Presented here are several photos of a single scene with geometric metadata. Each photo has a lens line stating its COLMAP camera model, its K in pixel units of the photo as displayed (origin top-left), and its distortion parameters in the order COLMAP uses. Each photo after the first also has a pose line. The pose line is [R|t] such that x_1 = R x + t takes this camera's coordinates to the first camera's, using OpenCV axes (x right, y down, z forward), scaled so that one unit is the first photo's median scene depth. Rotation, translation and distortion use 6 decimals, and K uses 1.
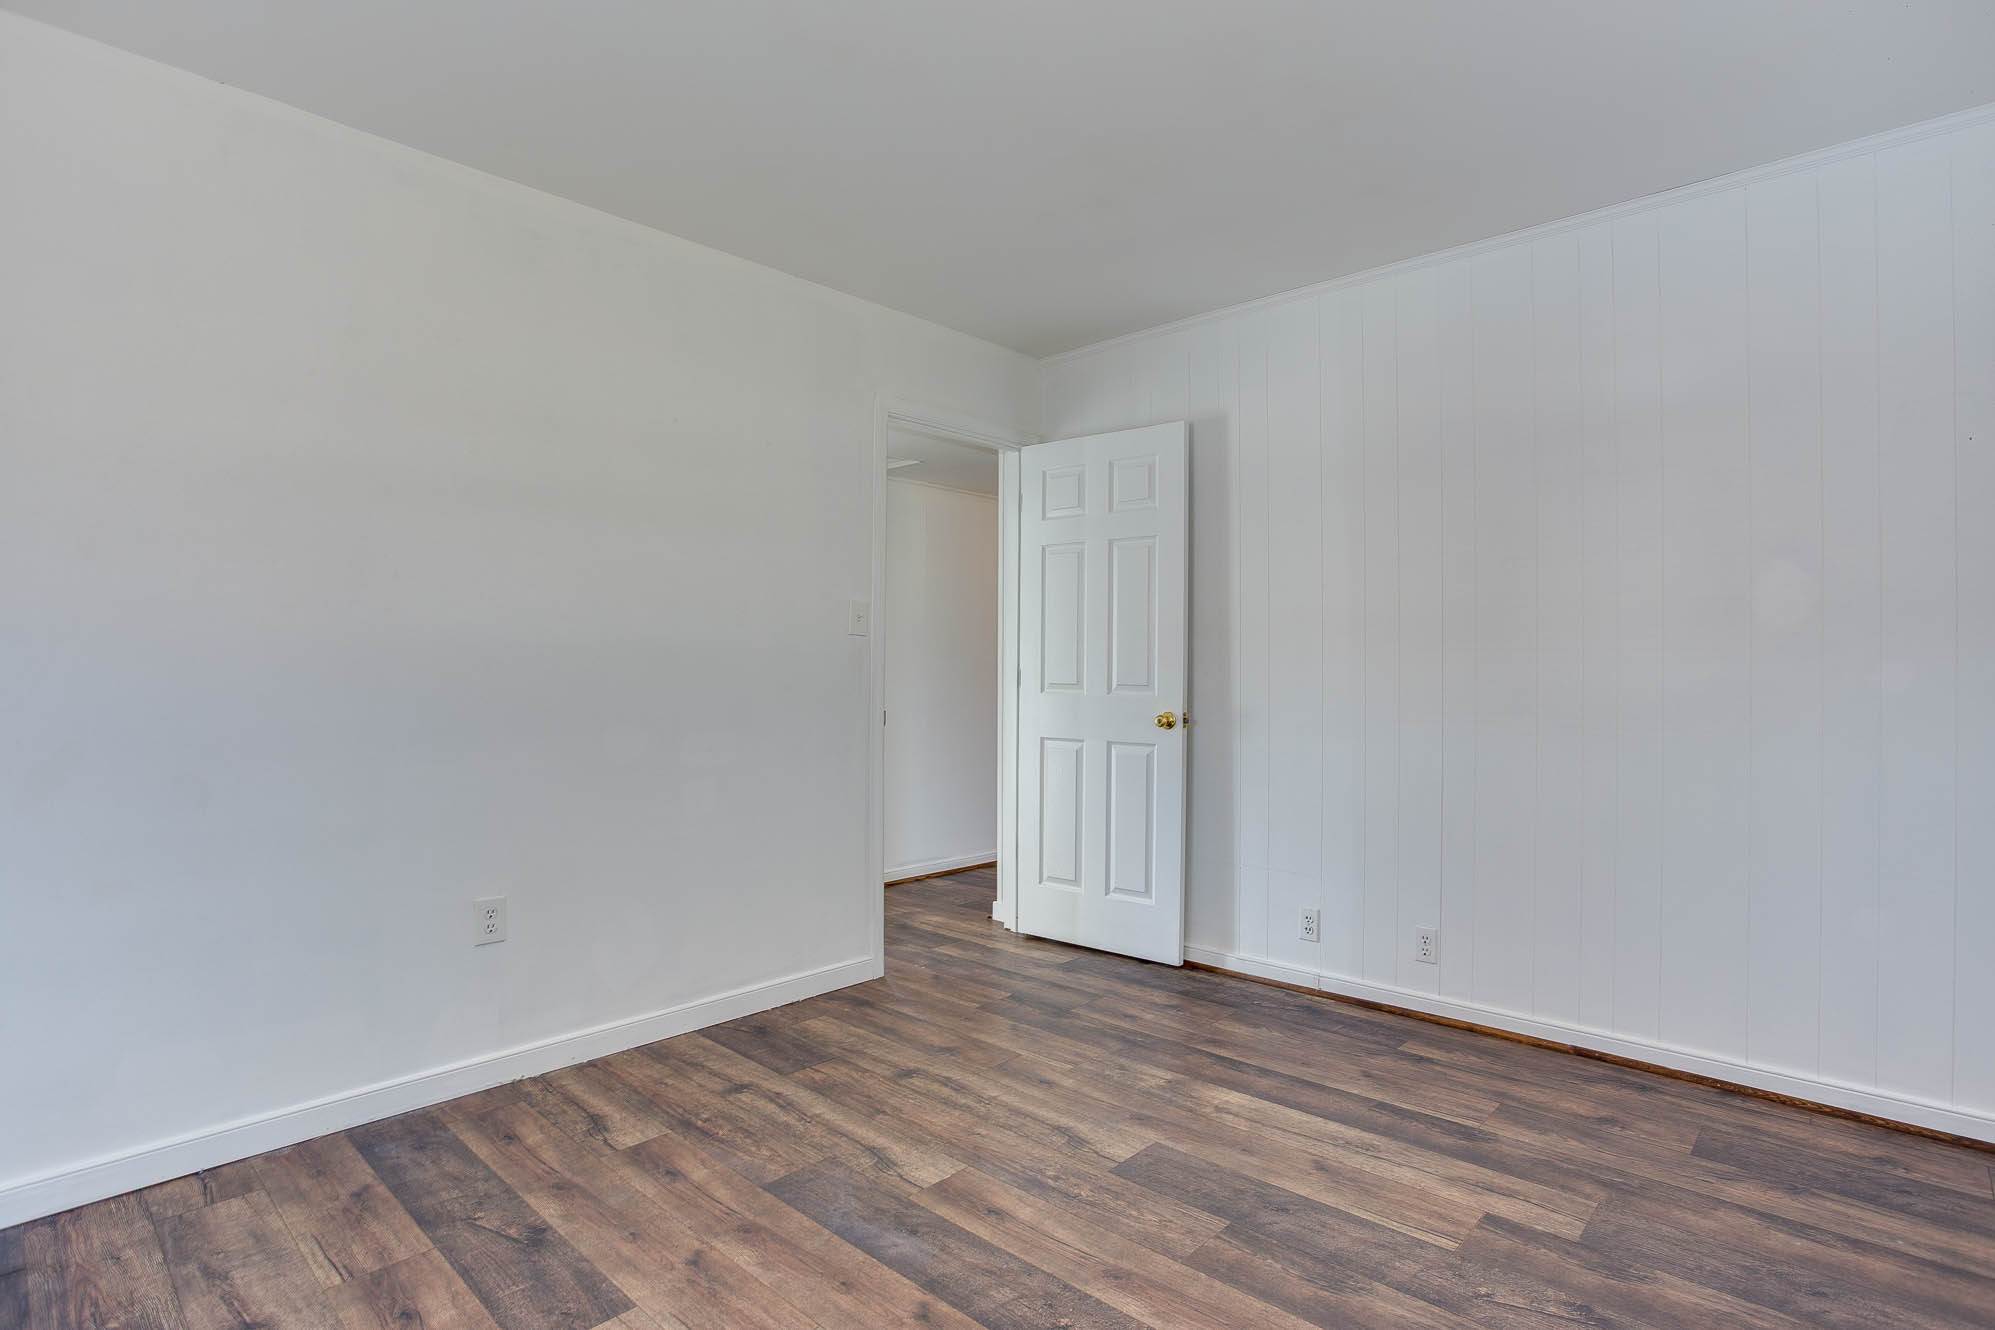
lens RADIAL K [[1041.8, 0, 997.5], [0, 1041.8, 665.0], [0, 0, 1]] dist [-0.050305, -0.000121]
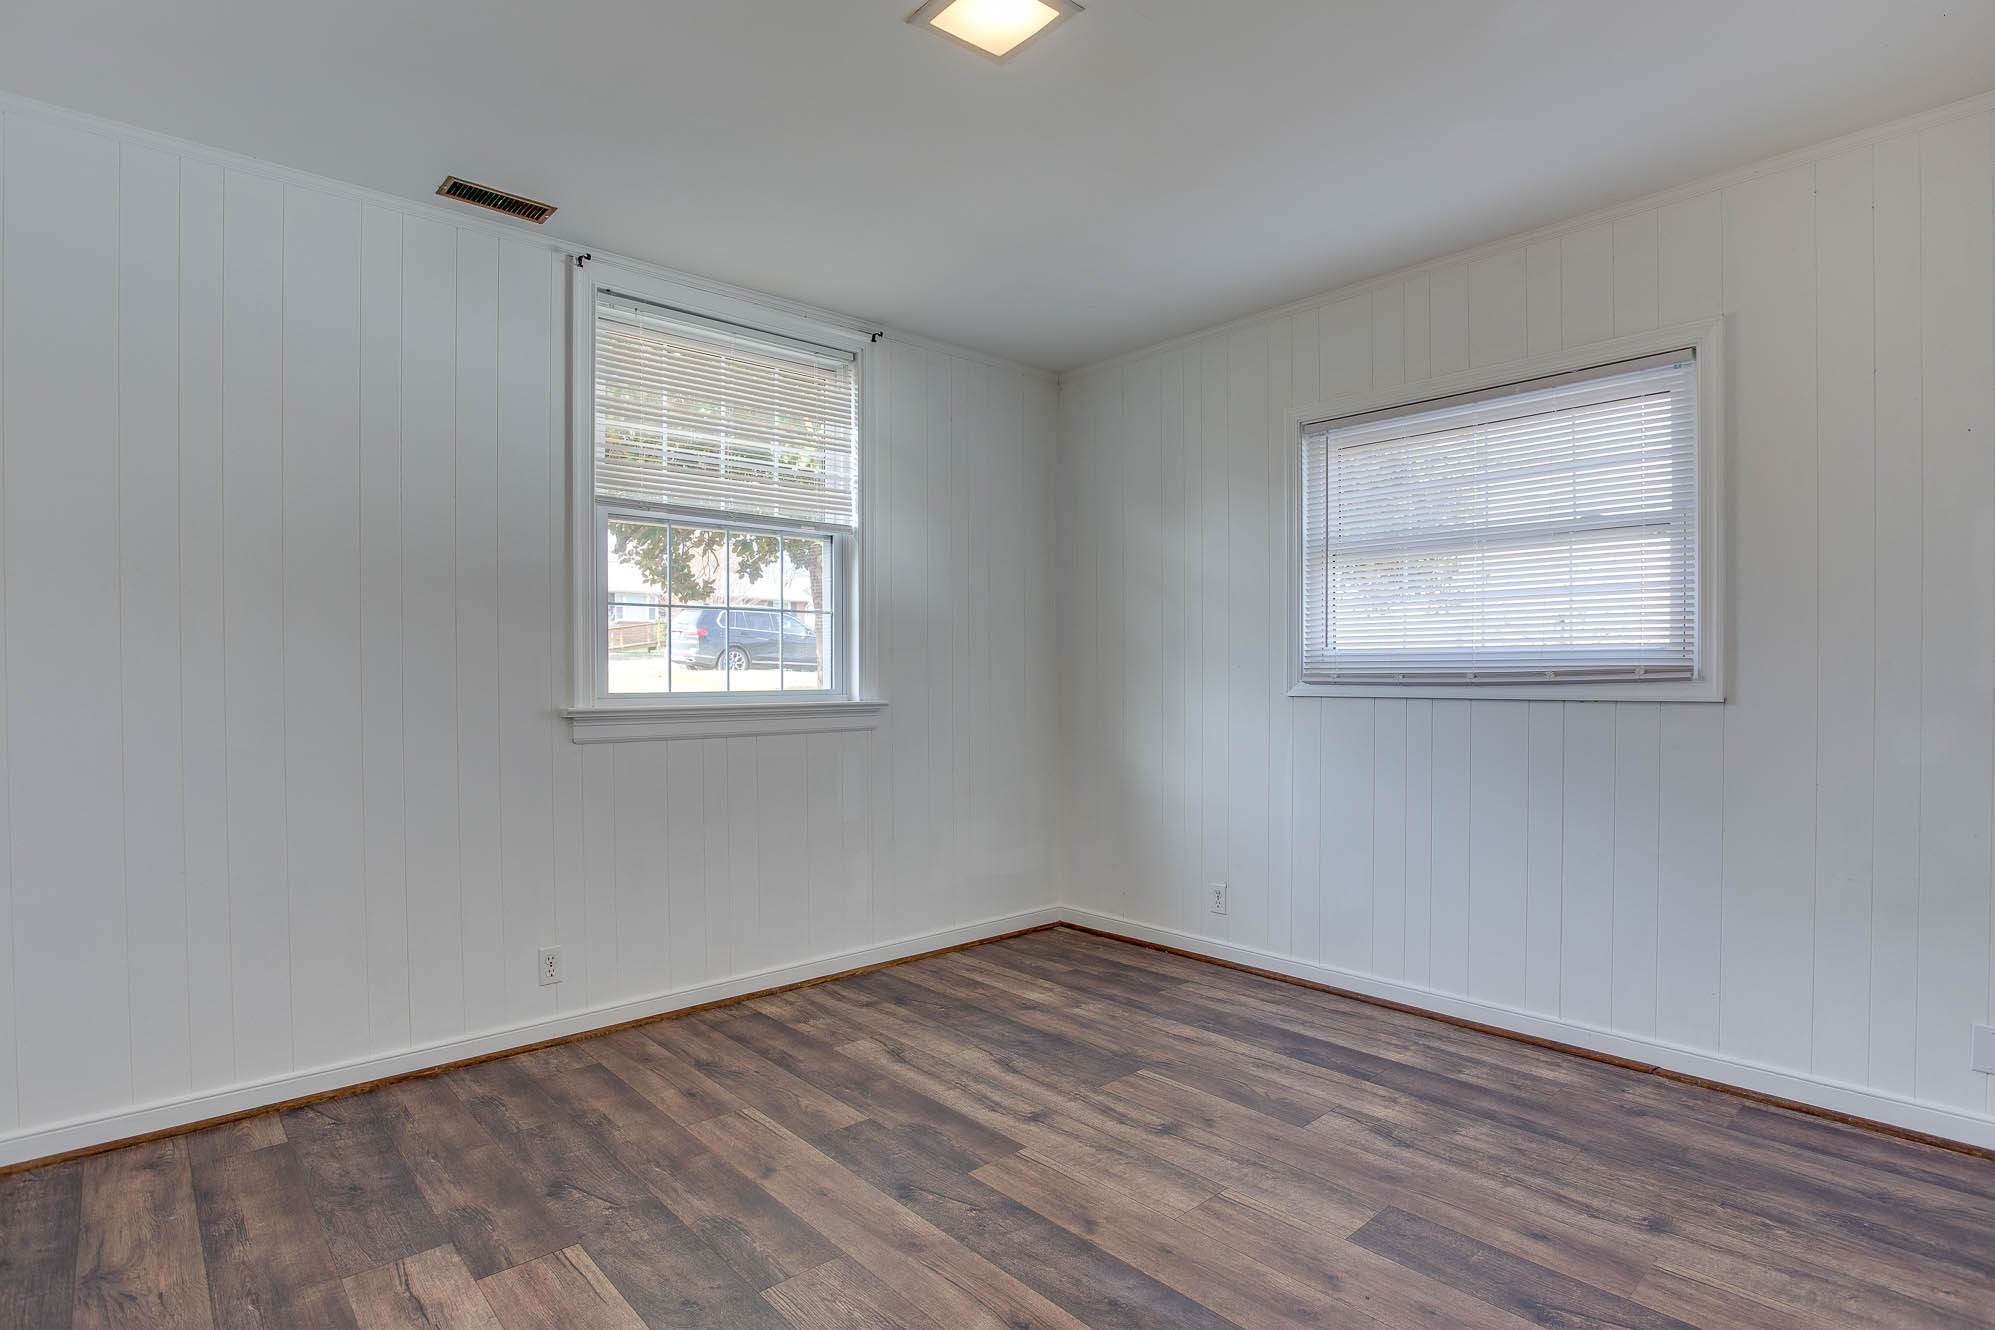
lens RADIAL K [[991.9, 0, 1007.1], [0, 991.9, 669.9], [0, 0, 1]] dist [-0.043373, 0.011019]
pose [[-0.997501, 0.001891, 0.070622, -0.054004], [0.002276, 0.999983, 0.005368, -0.006659], [-0.070610, 0.005515, -0.997489, 1.967725]]
